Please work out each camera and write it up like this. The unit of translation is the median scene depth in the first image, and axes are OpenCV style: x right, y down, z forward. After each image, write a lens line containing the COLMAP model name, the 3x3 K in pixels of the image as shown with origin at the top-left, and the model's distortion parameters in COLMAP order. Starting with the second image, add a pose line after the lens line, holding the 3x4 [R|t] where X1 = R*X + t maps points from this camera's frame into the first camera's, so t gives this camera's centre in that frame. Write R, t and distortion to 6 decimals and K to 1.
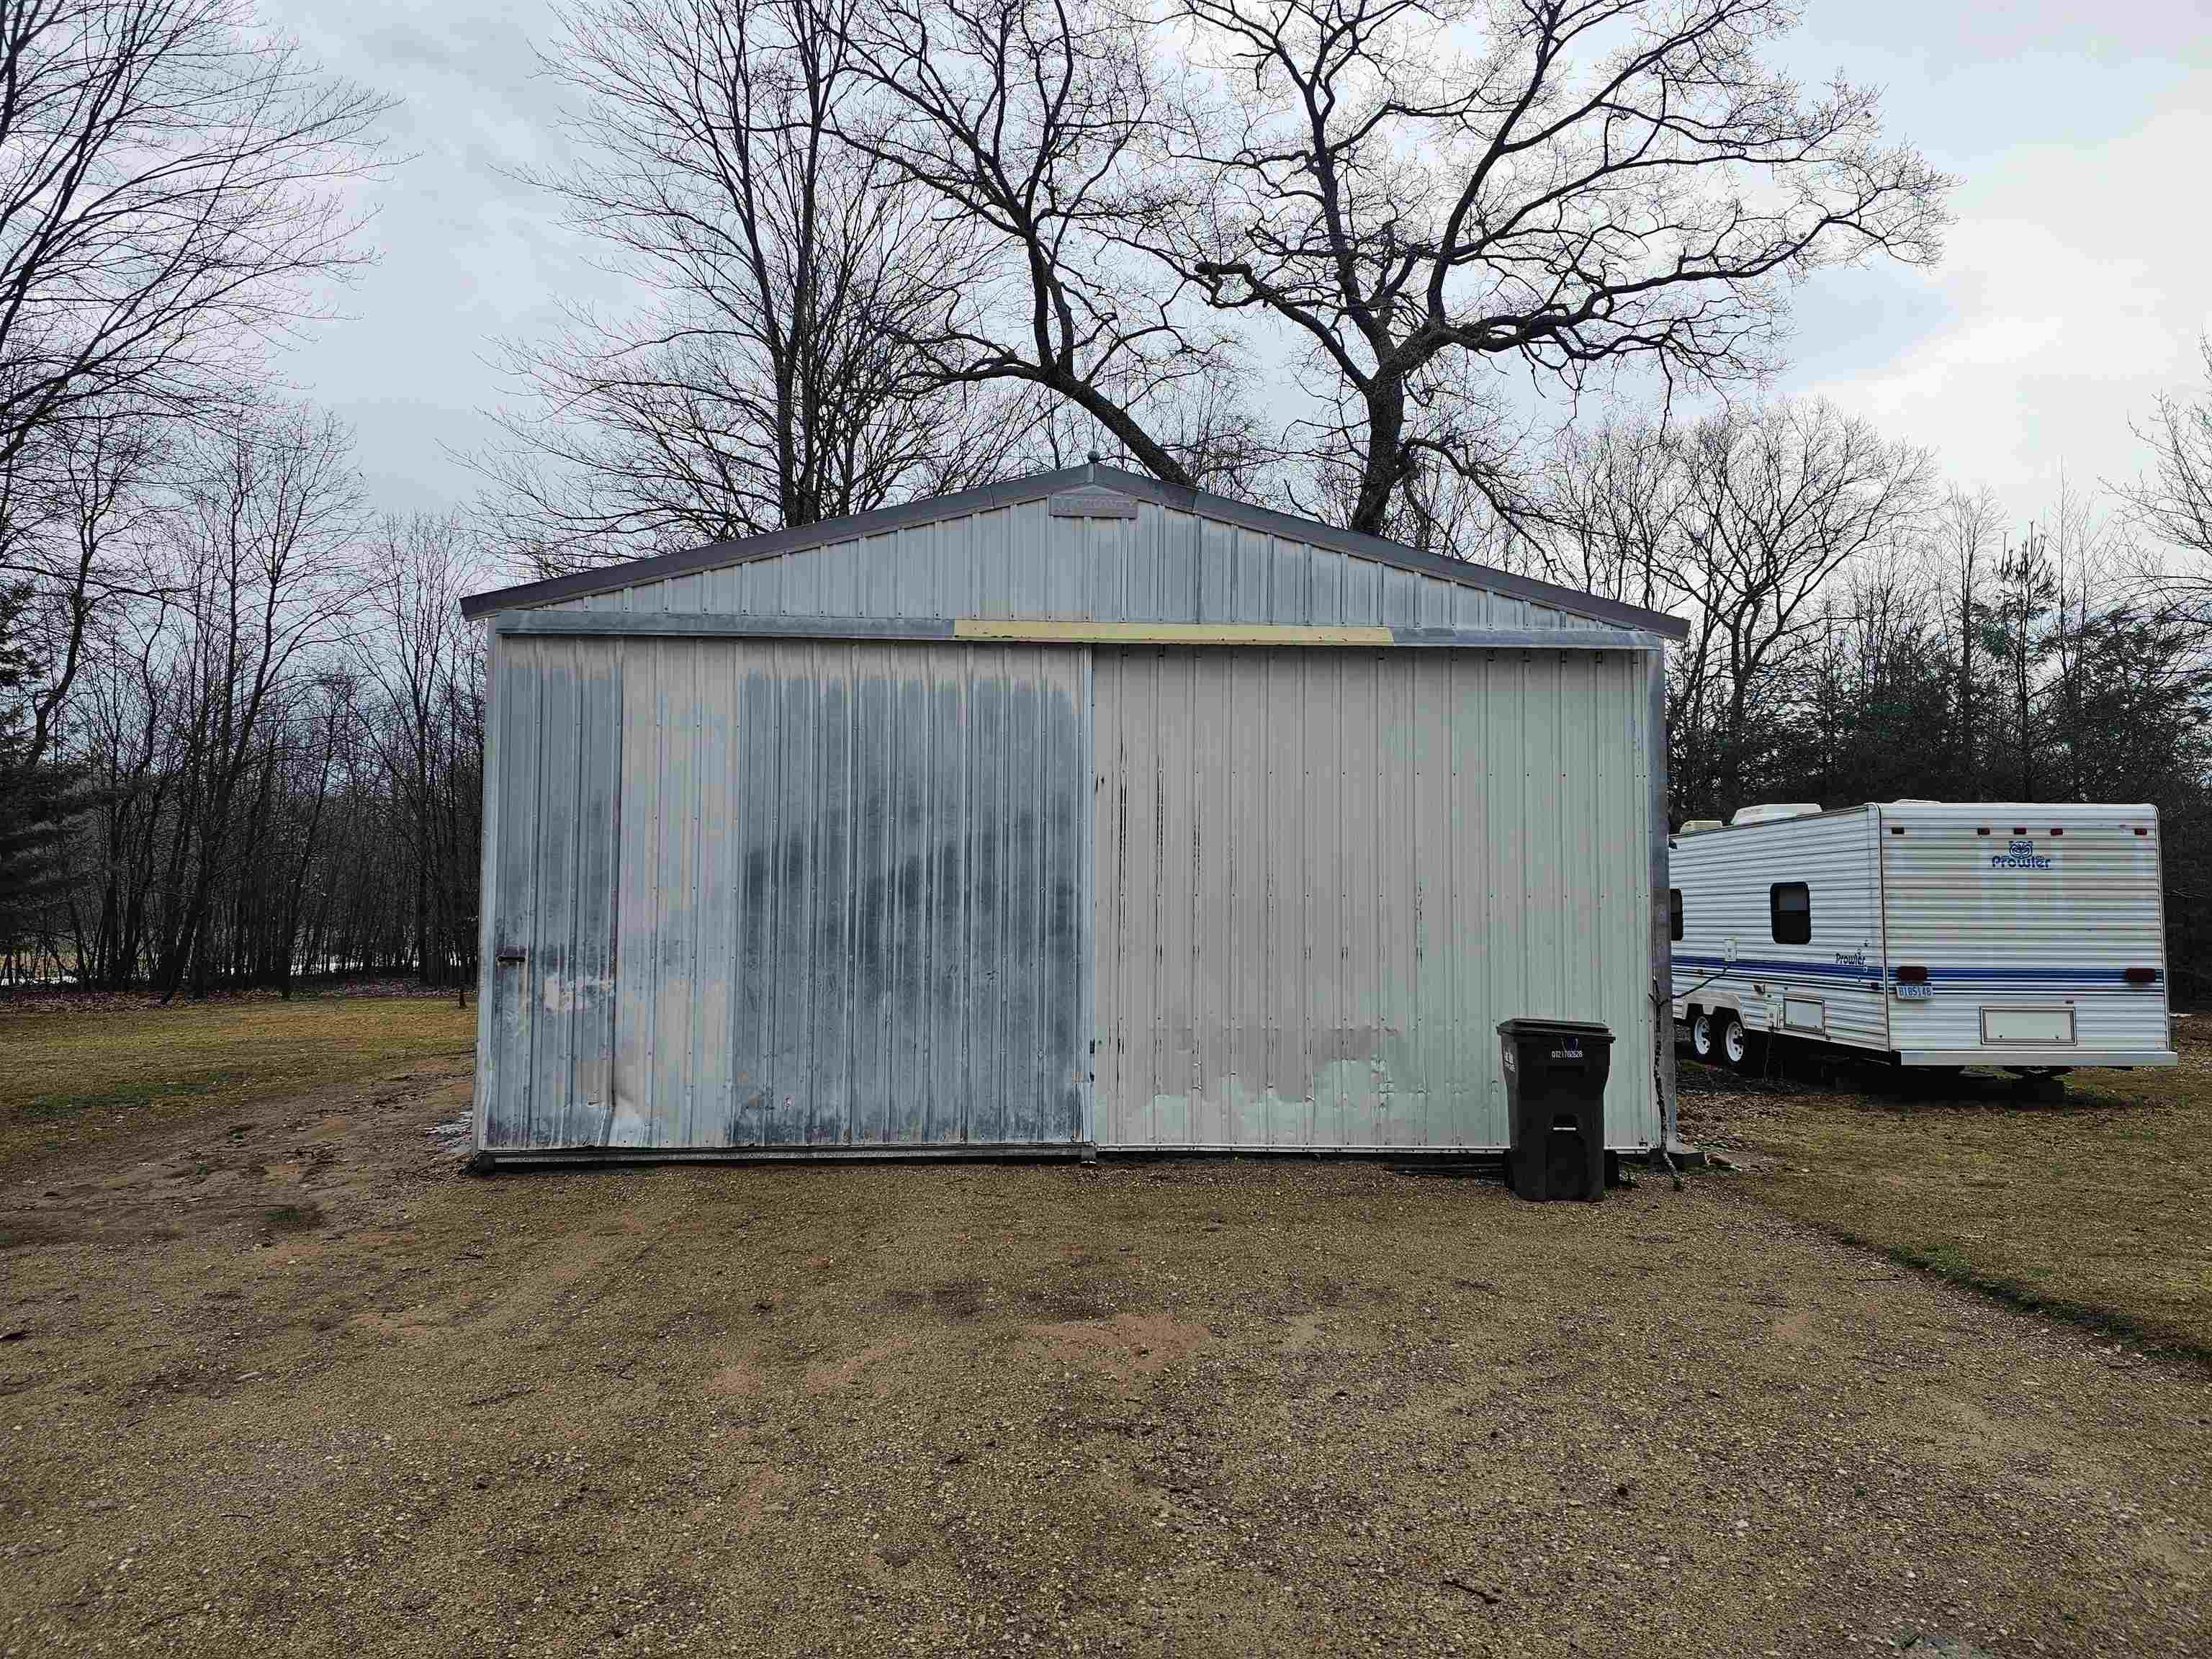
lens RADIAL K [[1487.3, 0, 1114.9], [0, 1487.3, 831.2], [0, 0, 1]] dist [0.065819, -0.057853]
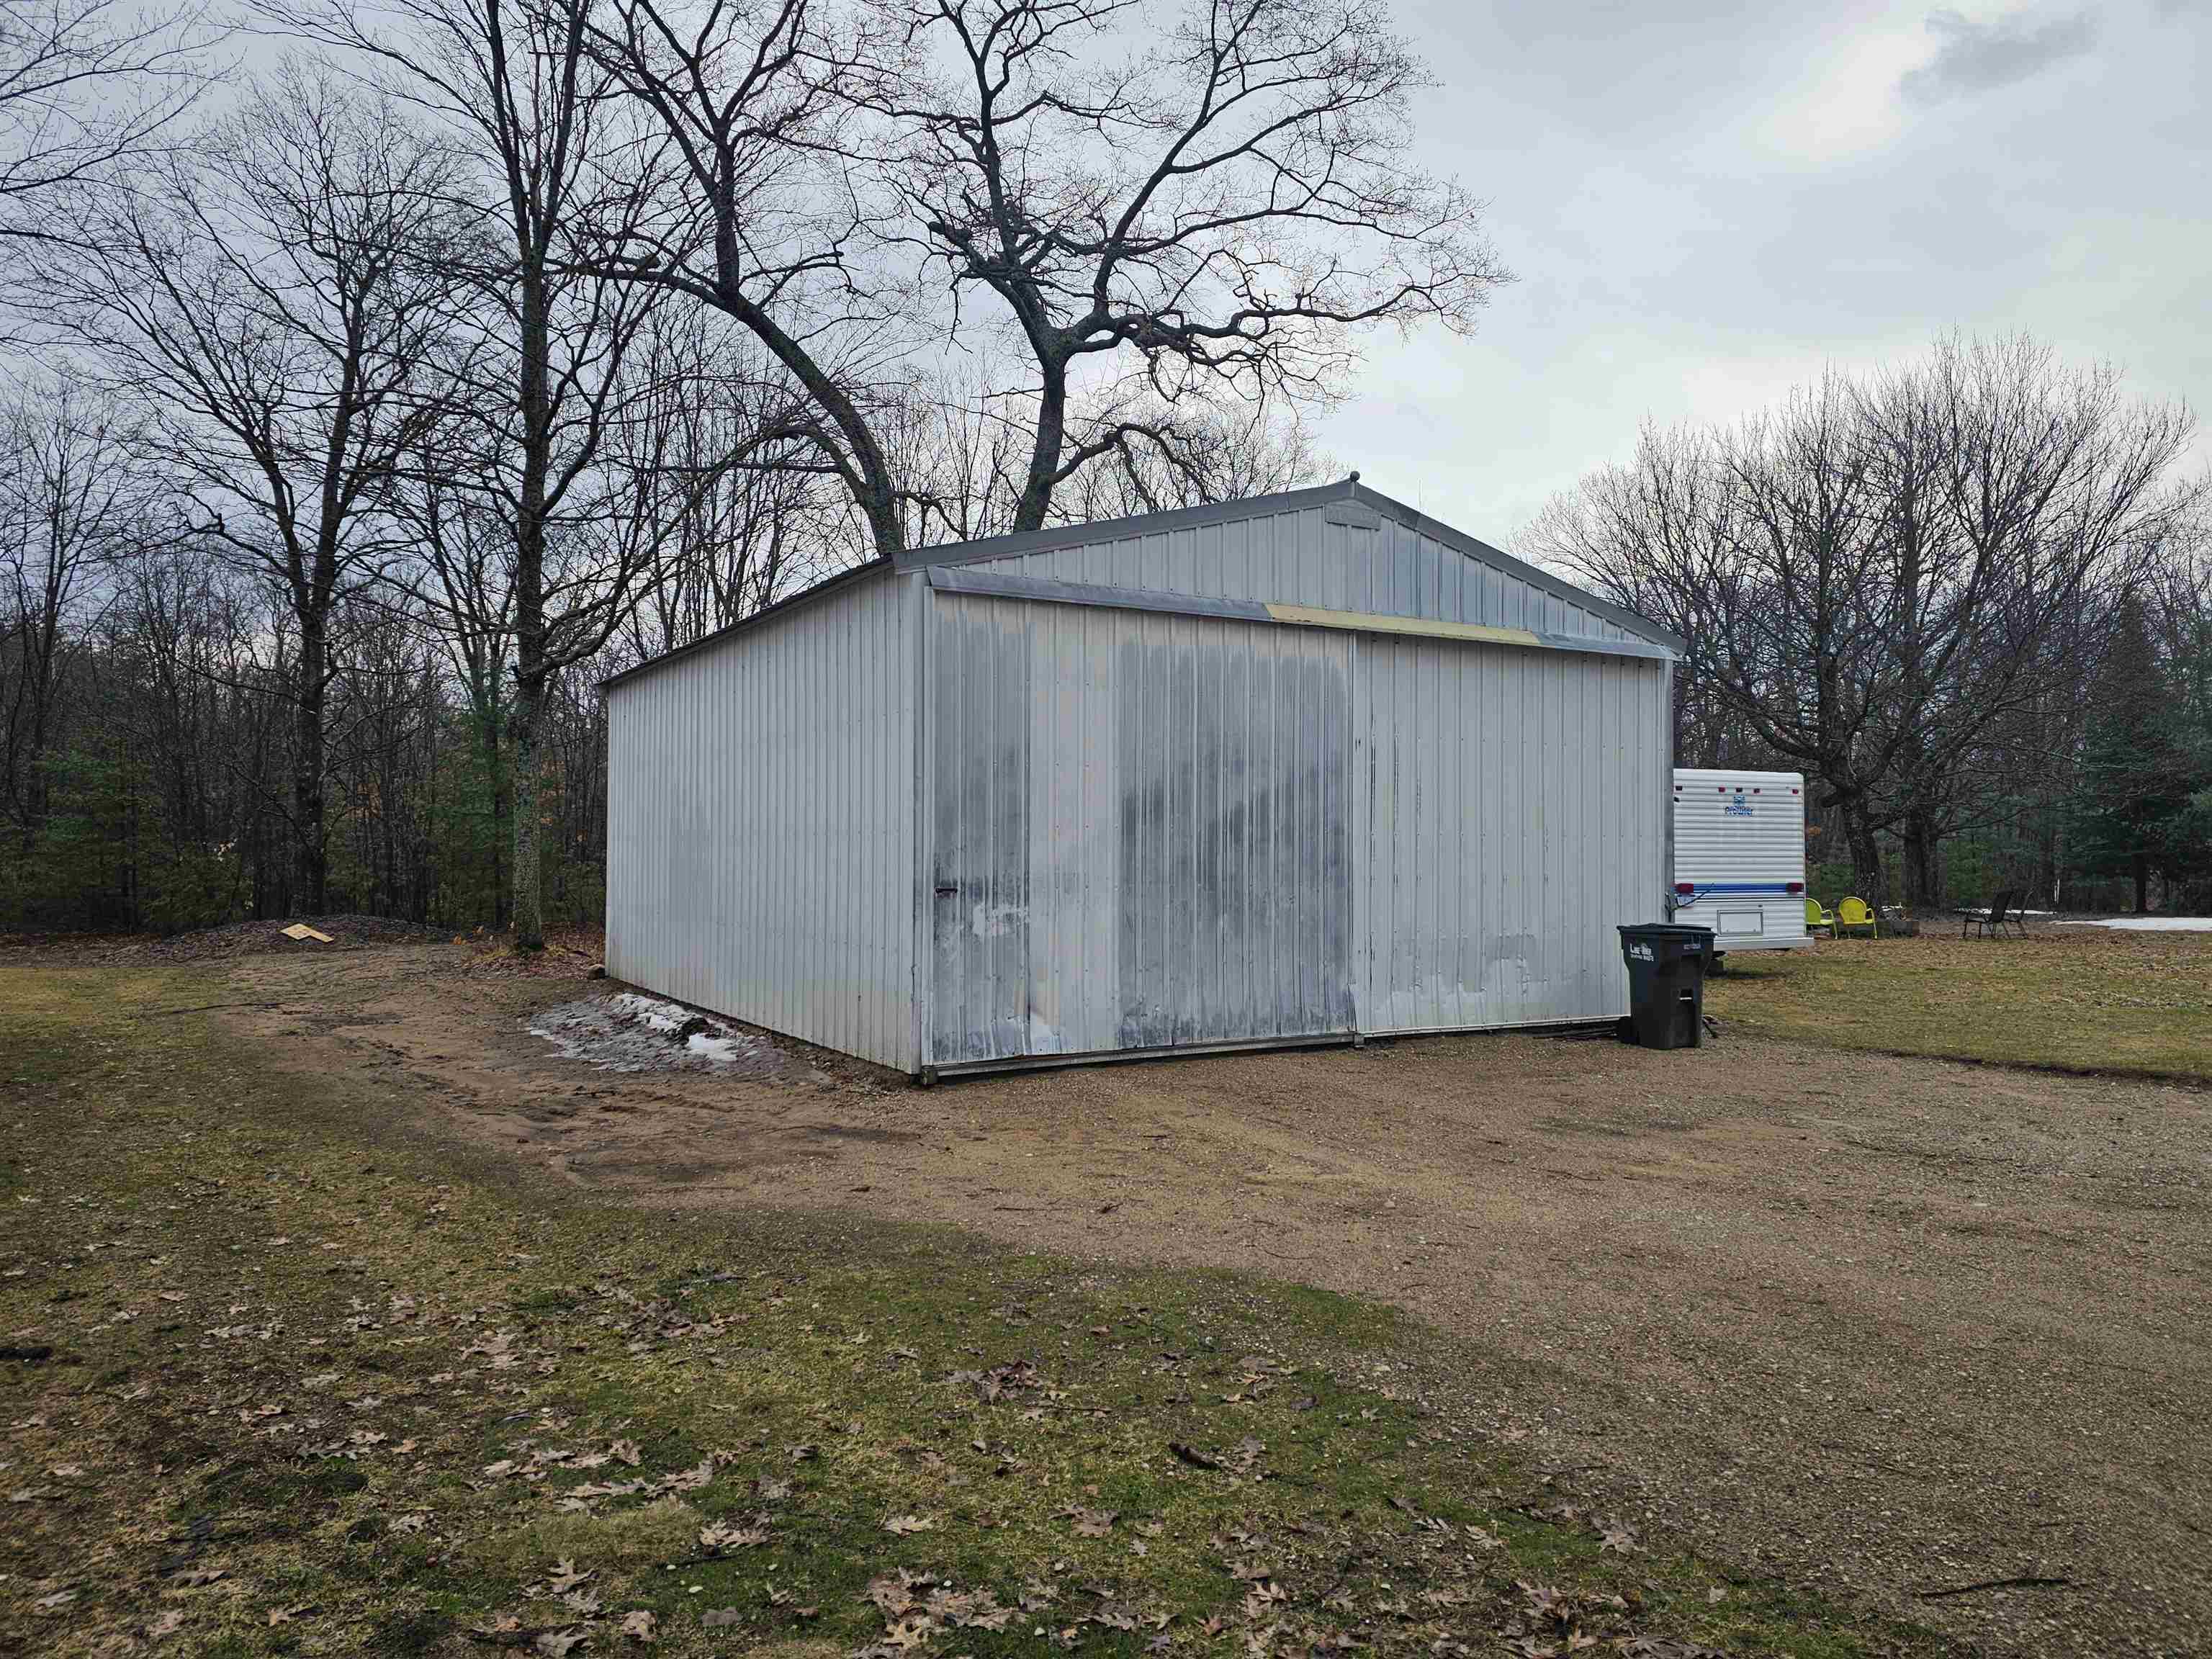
lens RADIAL K [[1487.3, 0, 1097.9], [0, 1487.3, 831.4], [0, 0, 1]] dist [0.065819, -0.057853]
pose [[0.889869, 0.004405, 0.456195, -0.781509], [-0.027174, 0.998690, 0.043363, -0.007860], [-0.455407, -0.050984, 0.888823, -0.011793]]
